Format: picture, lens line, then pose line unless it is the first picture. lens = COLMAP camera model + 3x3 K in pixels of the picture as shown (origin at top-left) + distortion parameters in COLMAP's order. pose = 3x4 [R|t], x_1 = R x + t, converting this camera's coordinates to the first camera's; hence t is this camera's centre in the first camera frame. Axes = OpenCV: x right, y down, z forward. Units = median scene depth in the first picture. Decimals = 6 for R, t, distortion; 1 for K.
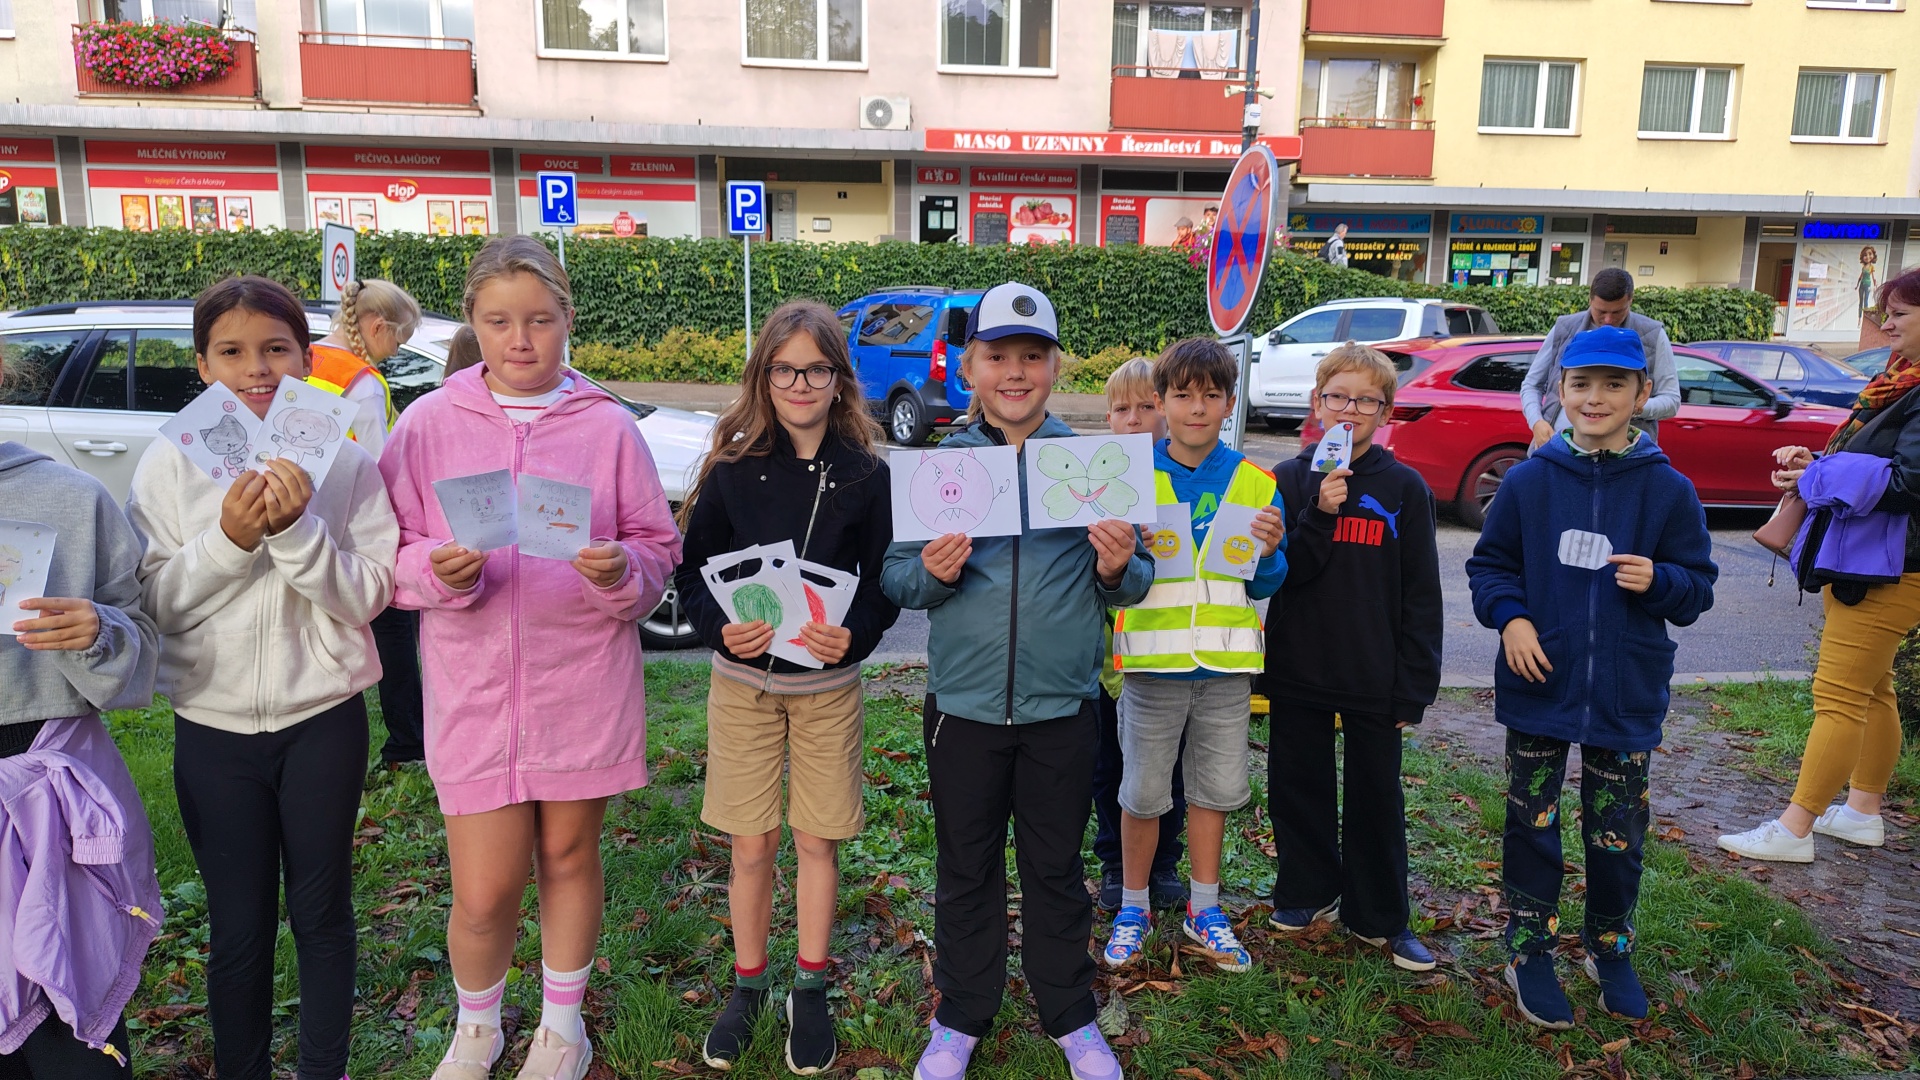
lens RADIAL K [[1314.4, 0, 956.6], [0, 1314.4, 528.9], [0, 0, 1]] dist [0.055466, -0.074689]
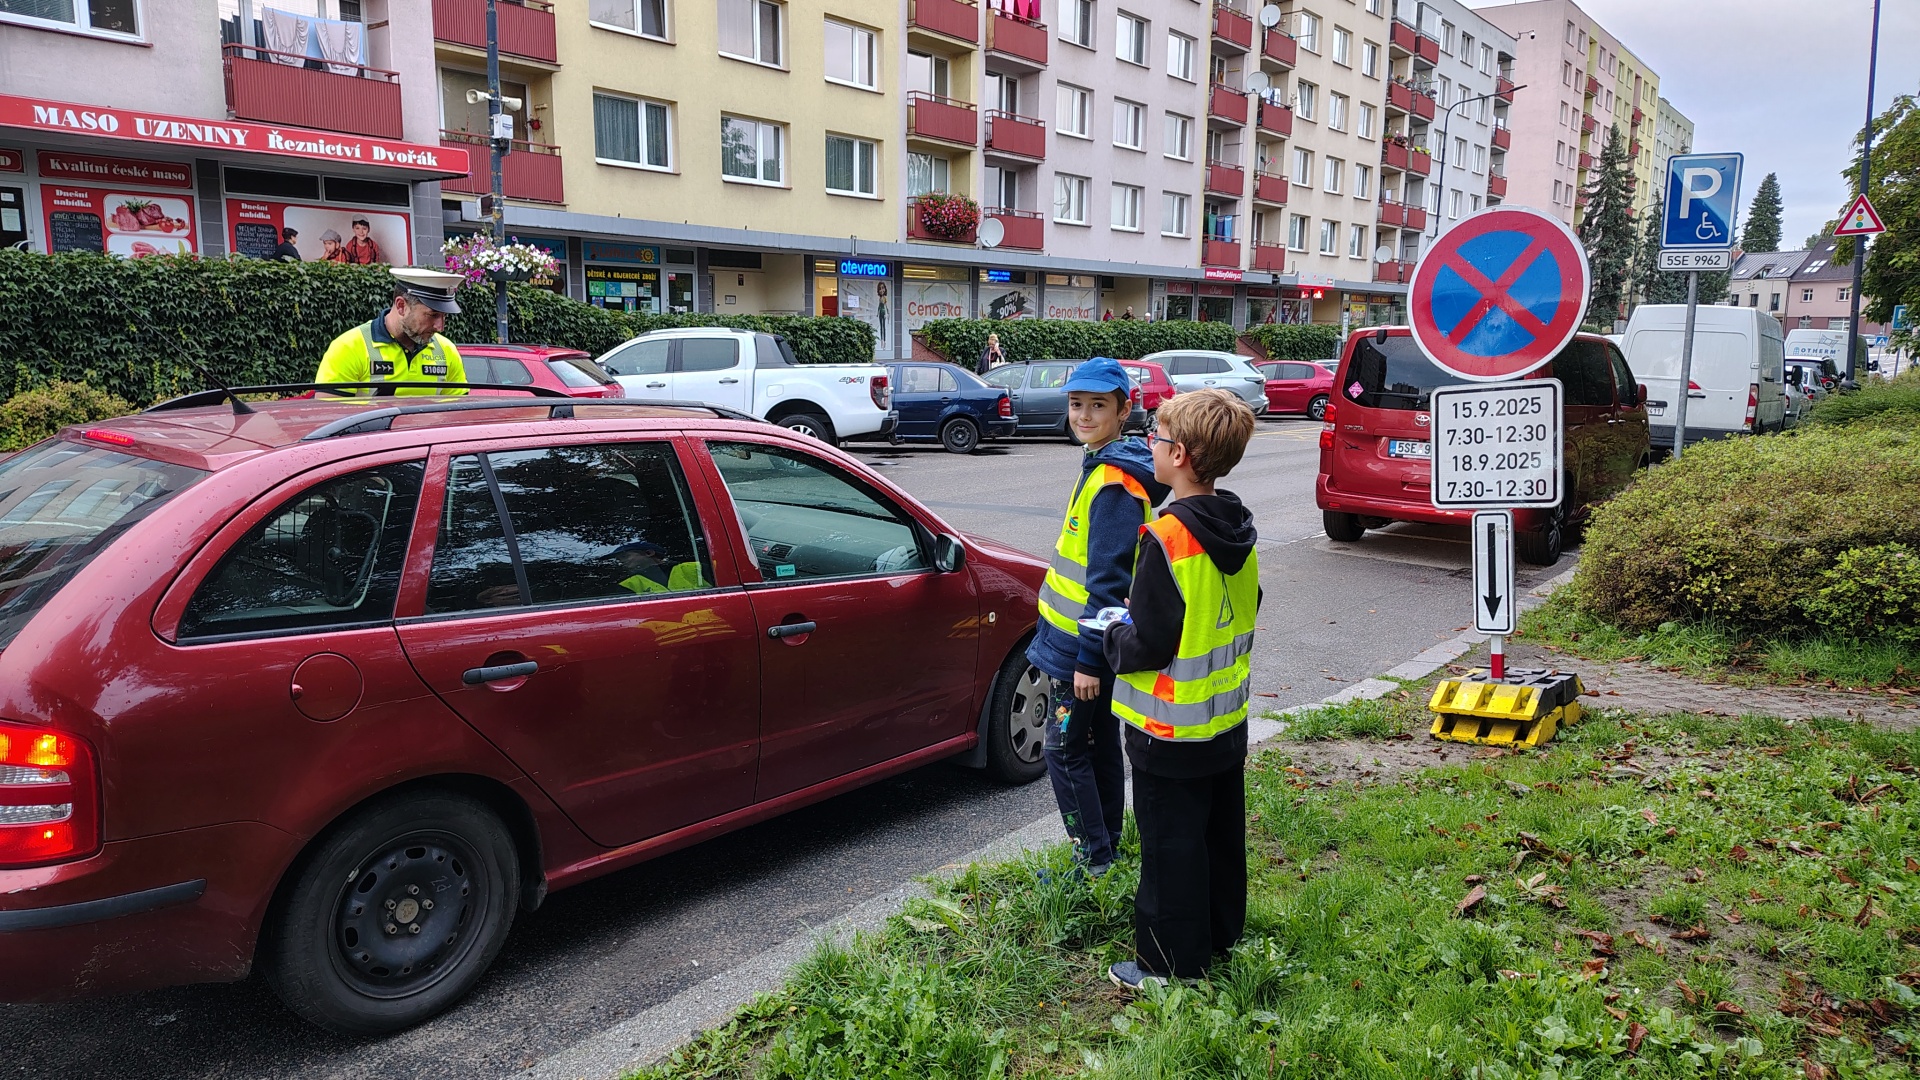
lens RADIAL K [[1303.8, 0, 951.3], [0, 1303.8, 529.1], [0, 0, 1]] dist [0.052084, -0.063380]
pose [[0.703534, -0.112731, 0.701664, -0.185981], [0.122201, 0.991822, 0.036822, -0.027383], [-0.700077, 0.059839, 0.711556, 0.128016]]
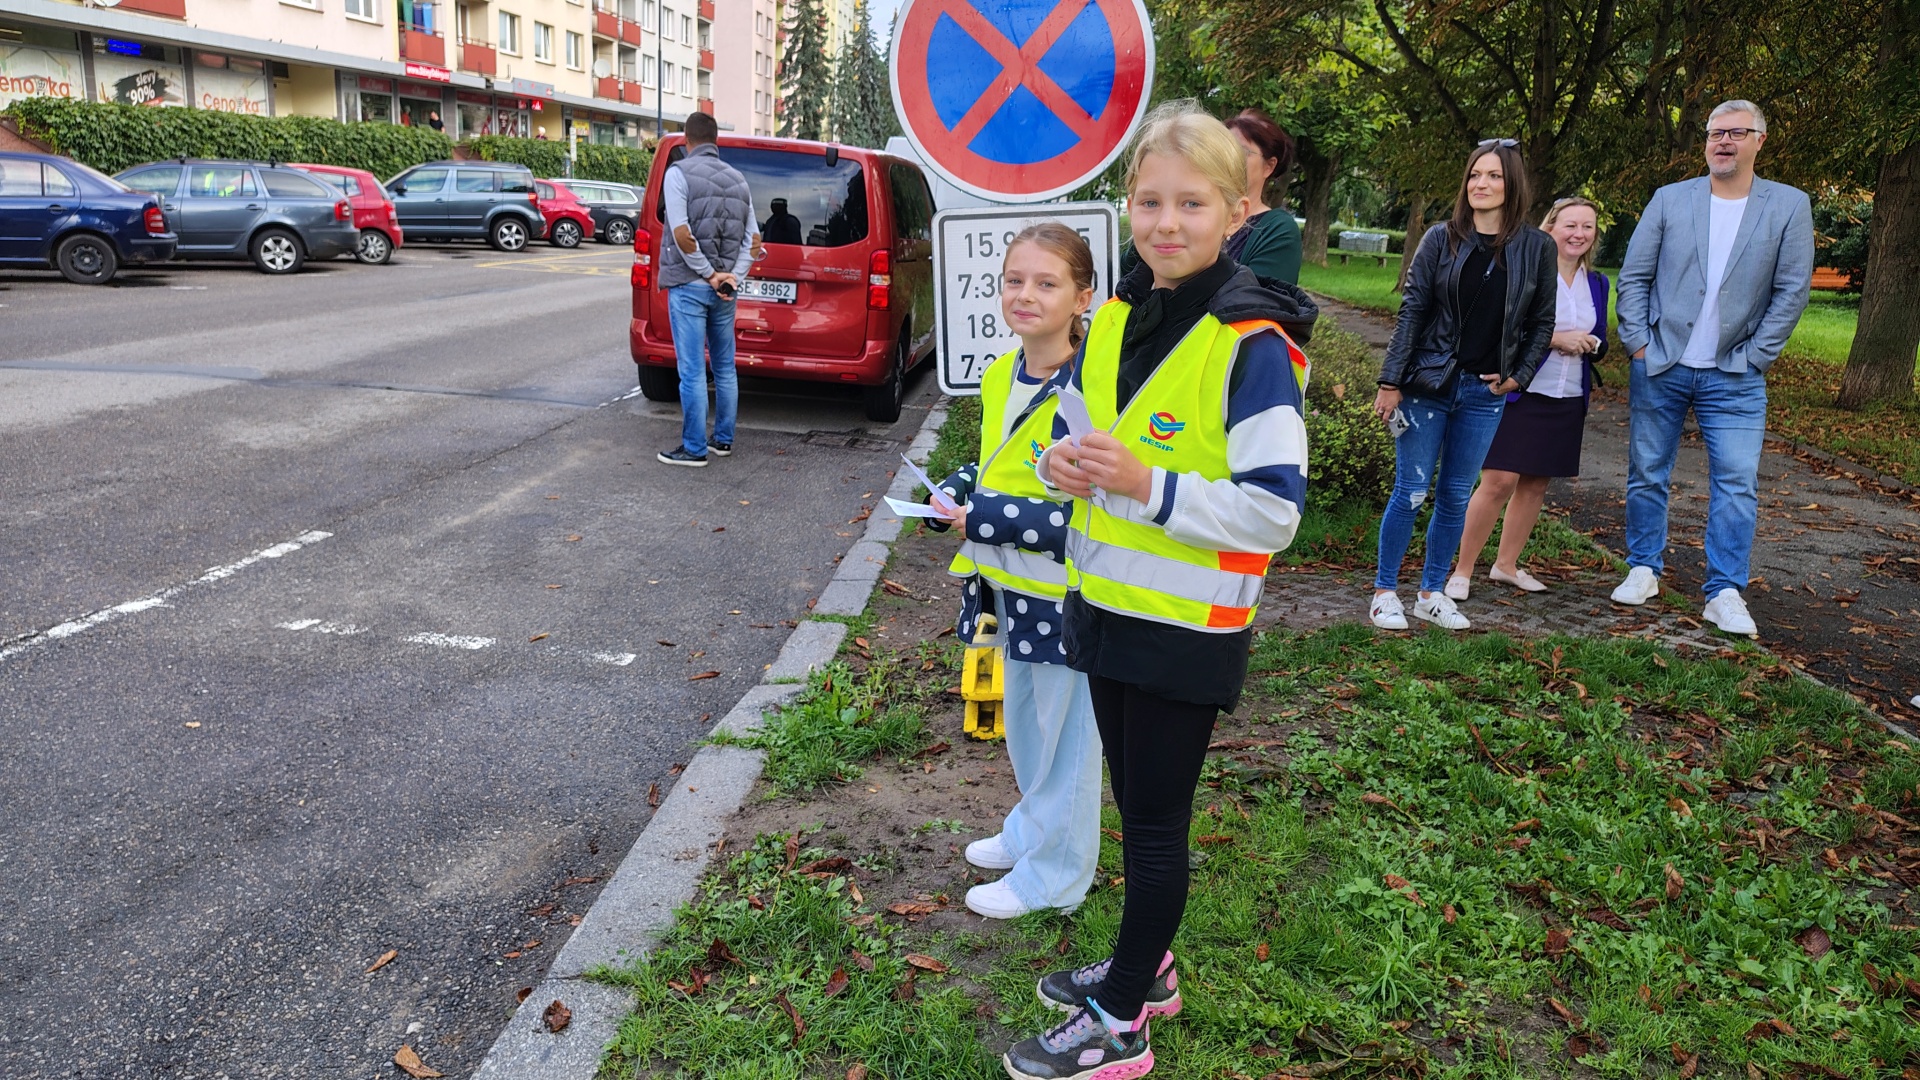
lens RADIAL K [[1302.5, 0, 968.1], [0, 1302.5, 533.2], [0, 0, 1]] dist [0.059479, -0.081183]
pose [[0.196206, -0.253823, 0.947142, -0.115573], [0.109765, 0.965531, 0.236012, -0.032044], [-0.974400, 0.057656, 0.217304, 0.194518]]
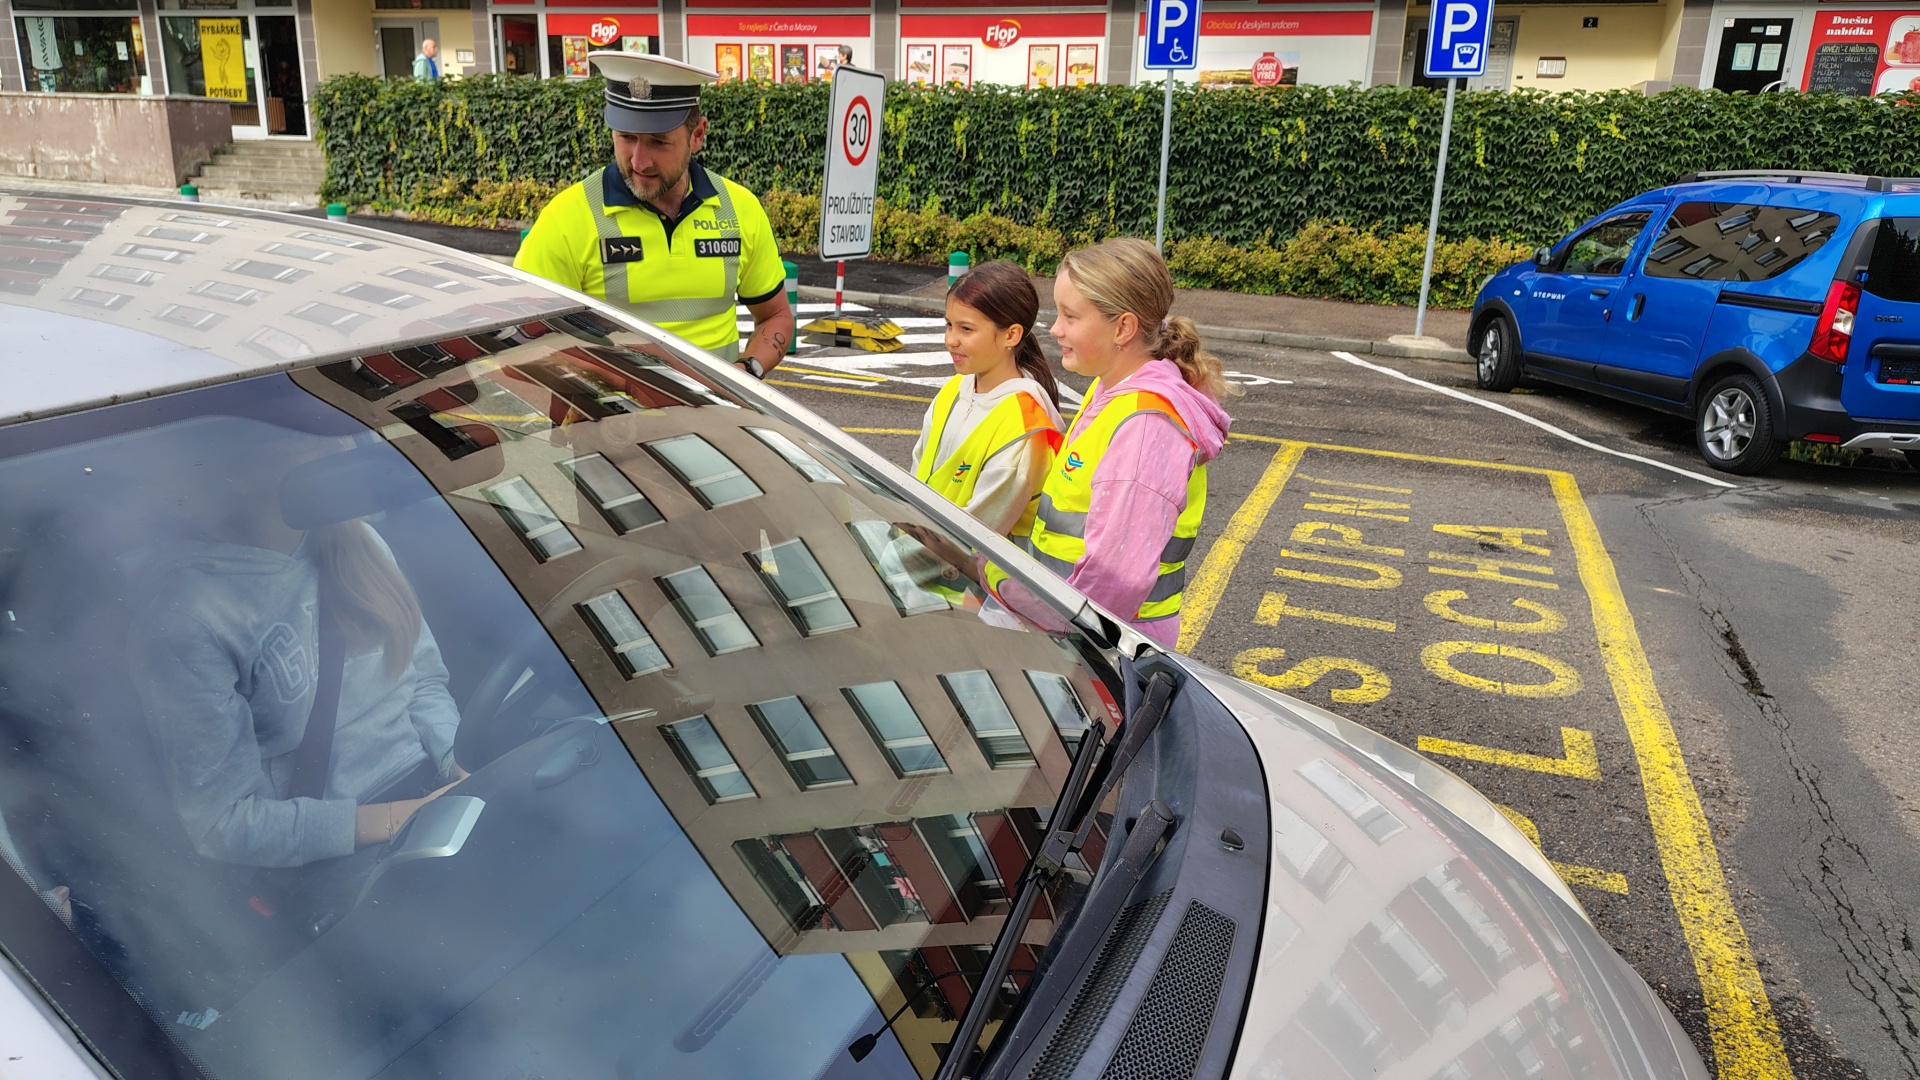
lens RADIAL K [[1304.9, 0, 944.3], [0, 1304.9, 533.8], [0, 0, 1]] dist [0.064760, -0.085810]
pose [[0.889473, 0.142197, -0.434301, -0.056050], [-0.096231, 0.987329, 0.126180, -0.050386], [0.446740, -0.070440, 0.891887, 0.247308]]
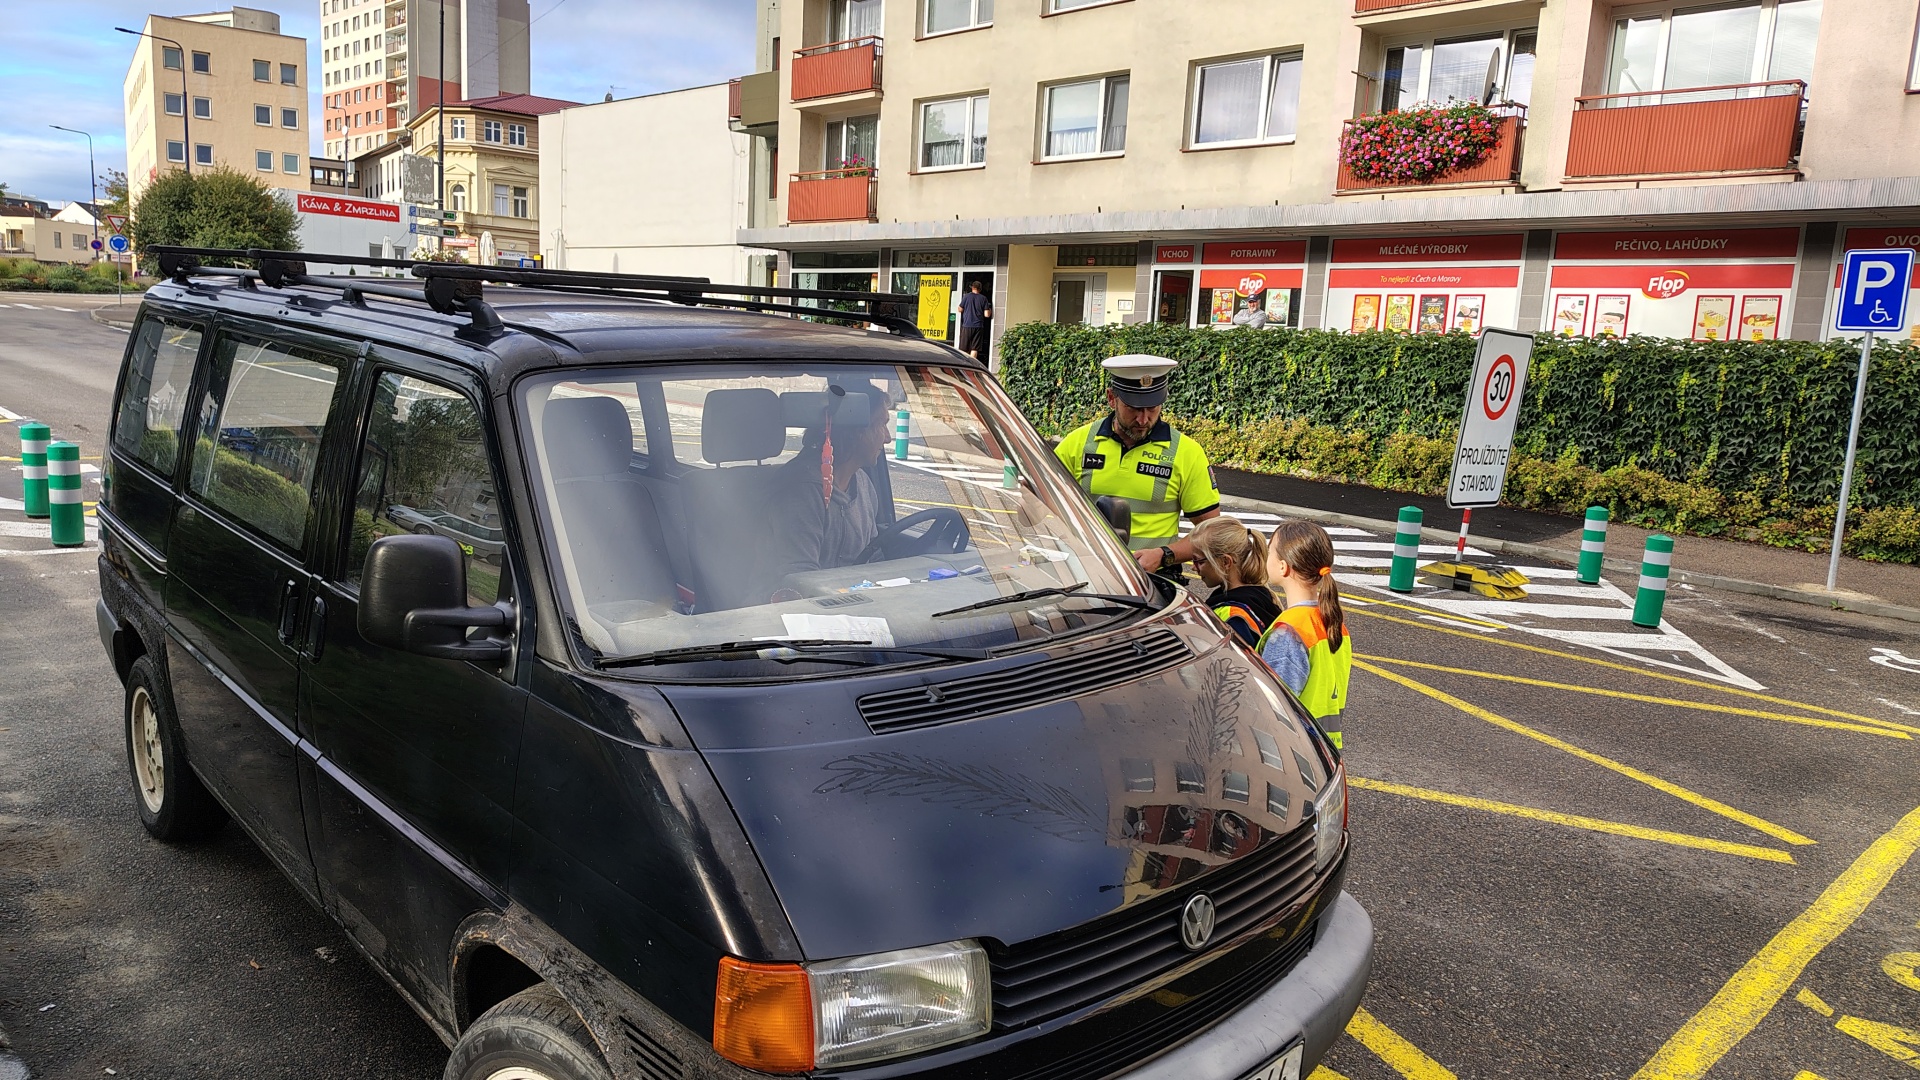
lens RADIAL K [[1296.4, 0, 942.6], [0, 1296.4, 564.0], [0, 0, 1]] dist [0.048027, -0.059825]
pose [[0.600182, 0.149408, -0.785786, -0.041887], [-0.181823, 0.982165, 0.047871, -0.051776], [0.778924, 0.114143, 0.616643, 0.210782]]
